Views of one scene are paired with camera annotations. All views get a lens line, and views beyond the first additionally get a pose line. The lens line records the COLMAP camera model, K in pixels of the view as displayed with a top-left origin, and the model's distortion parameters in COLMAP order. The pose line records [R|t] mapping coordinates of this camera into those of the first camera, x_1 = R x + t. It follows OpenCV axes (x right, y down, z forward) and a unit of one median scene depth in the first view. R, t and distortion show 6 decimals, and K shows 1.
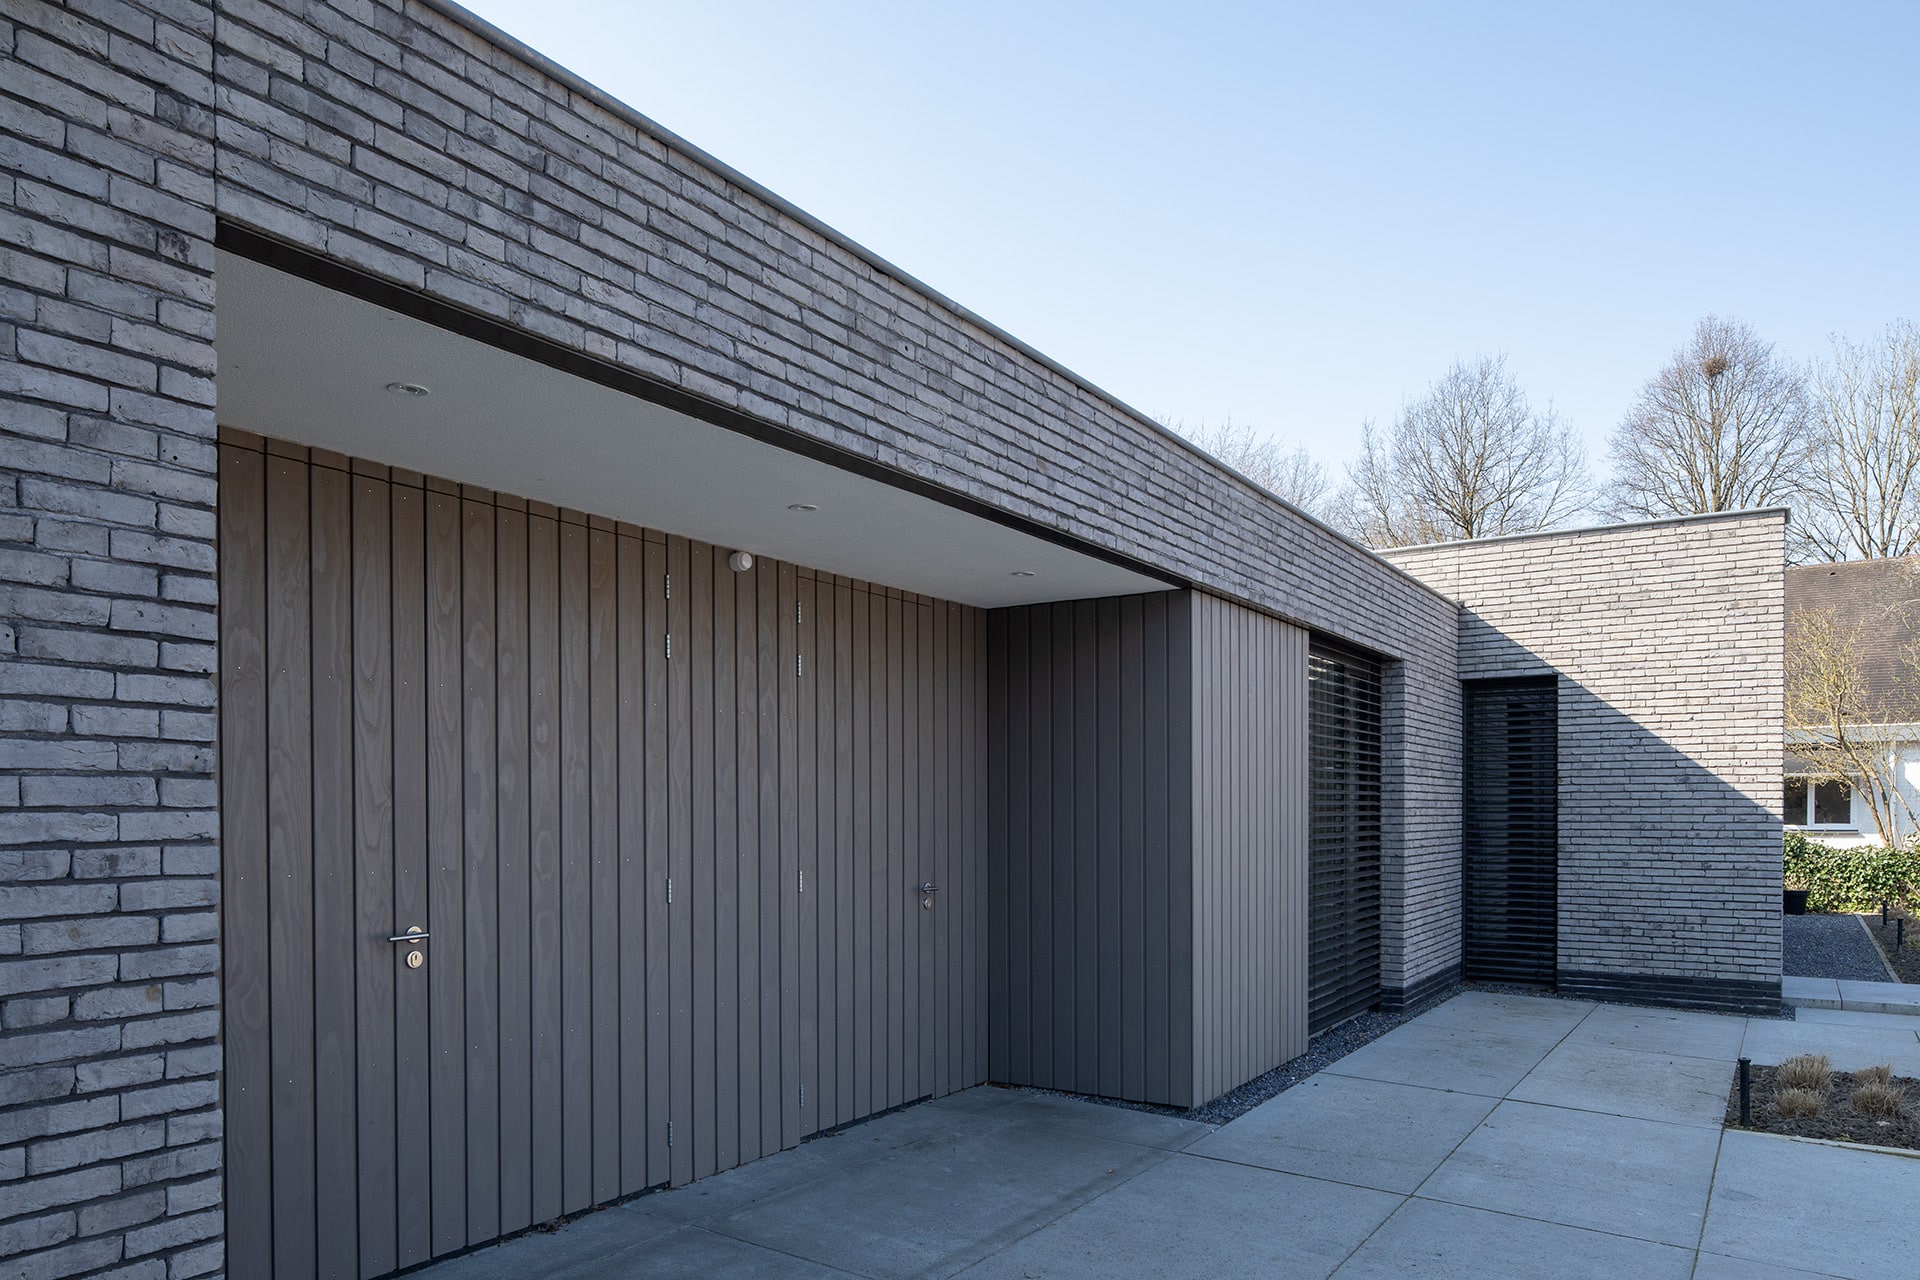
lens RADIAL K [[1267.0, 0, 933.2], [0, 1267.0, 682.0], [0, 0, 1]] dist [-0.003265, -0.002020]
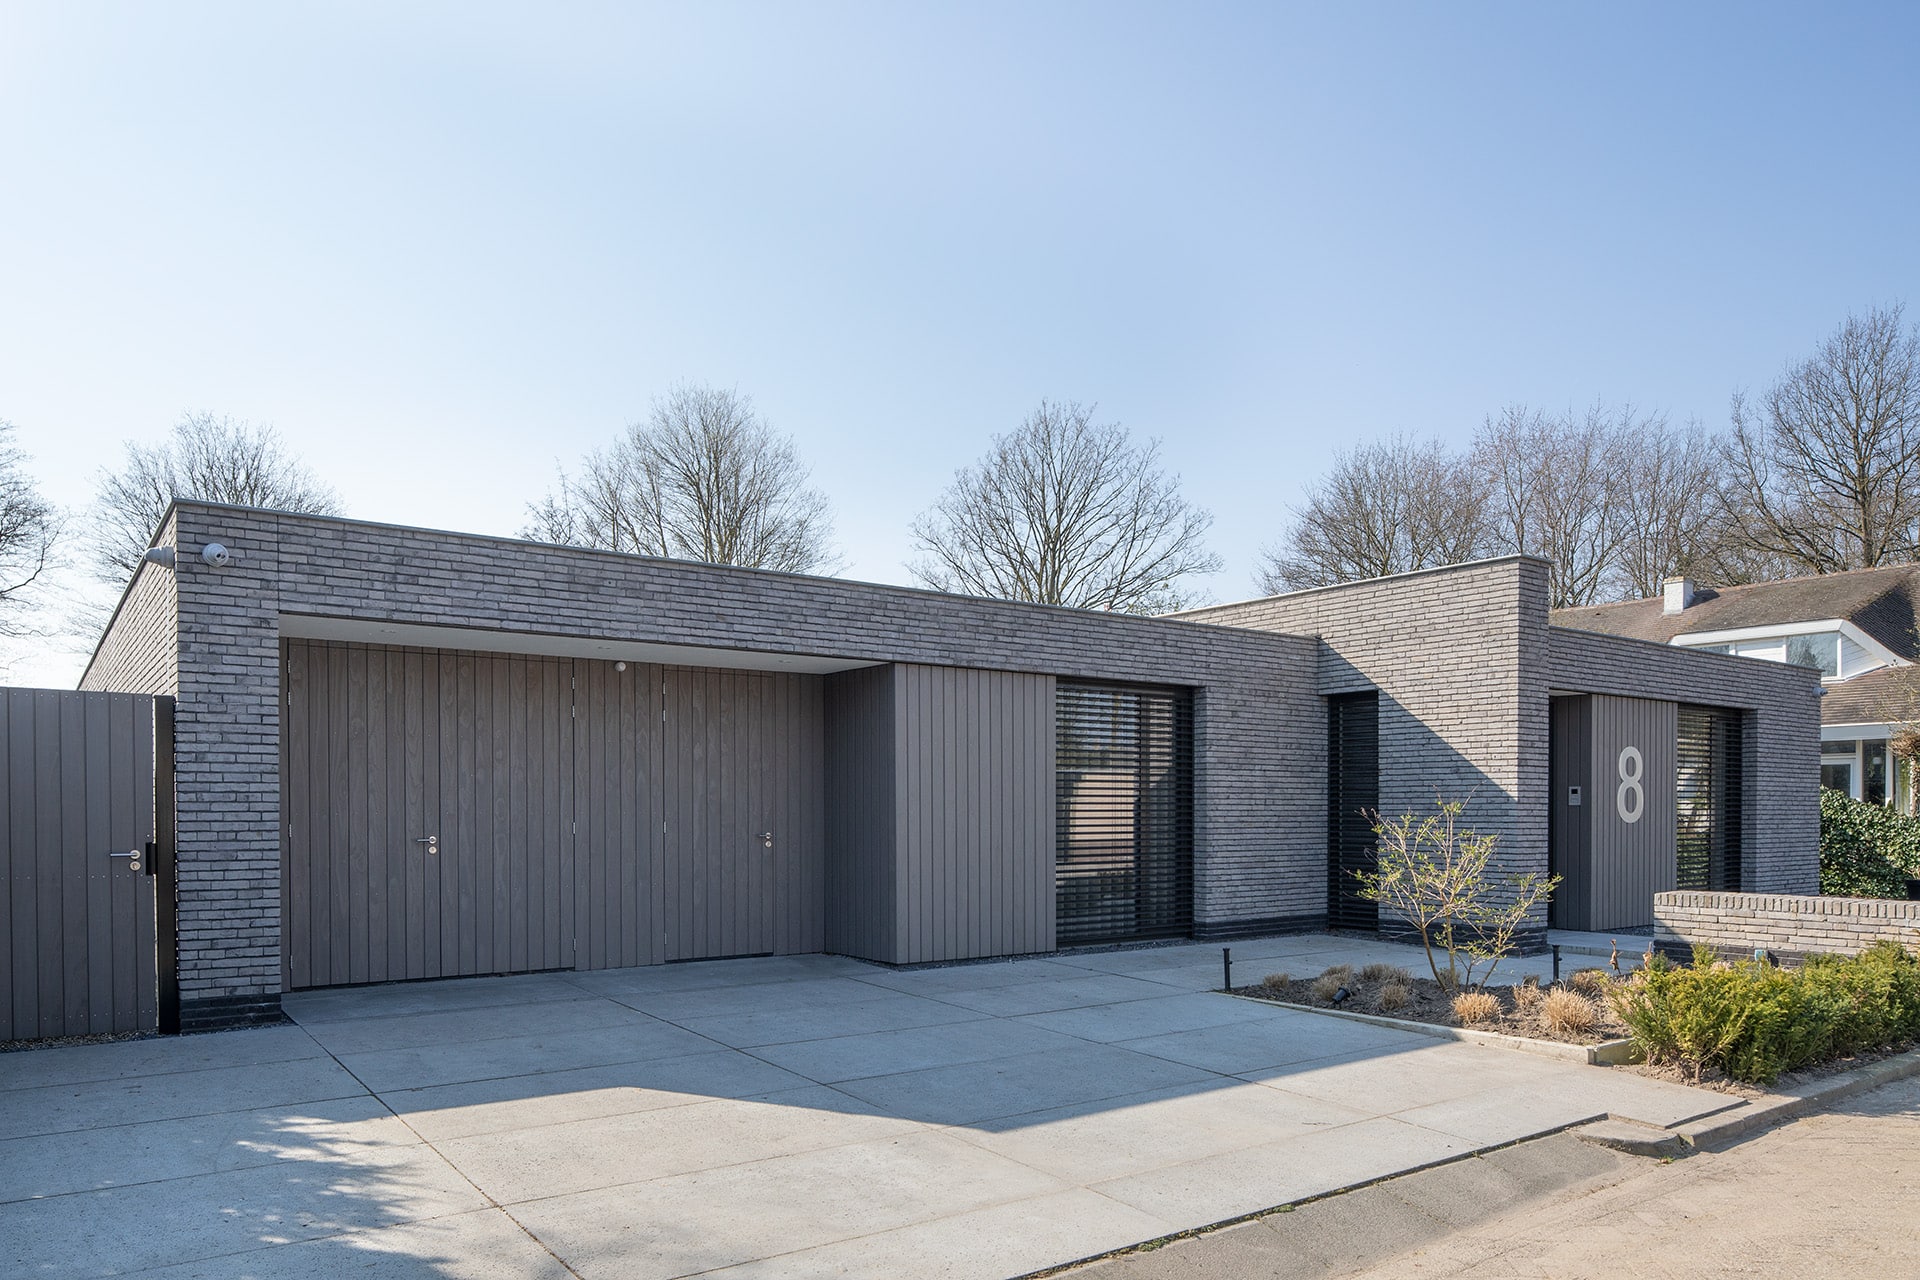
lens RADIAL K [[1267.0, 0, 955.1], [0, 1267.0, 622.2], [0, 0, 1]] dist [-0.003265, -0.002020]
pose [[0.939953, -0.050024, -0.337618, 1.381750], [0.033885, 0.997991, -0.053533, -0.052781], [0.339617, 0.038878, 0.939760, -0.960792]]
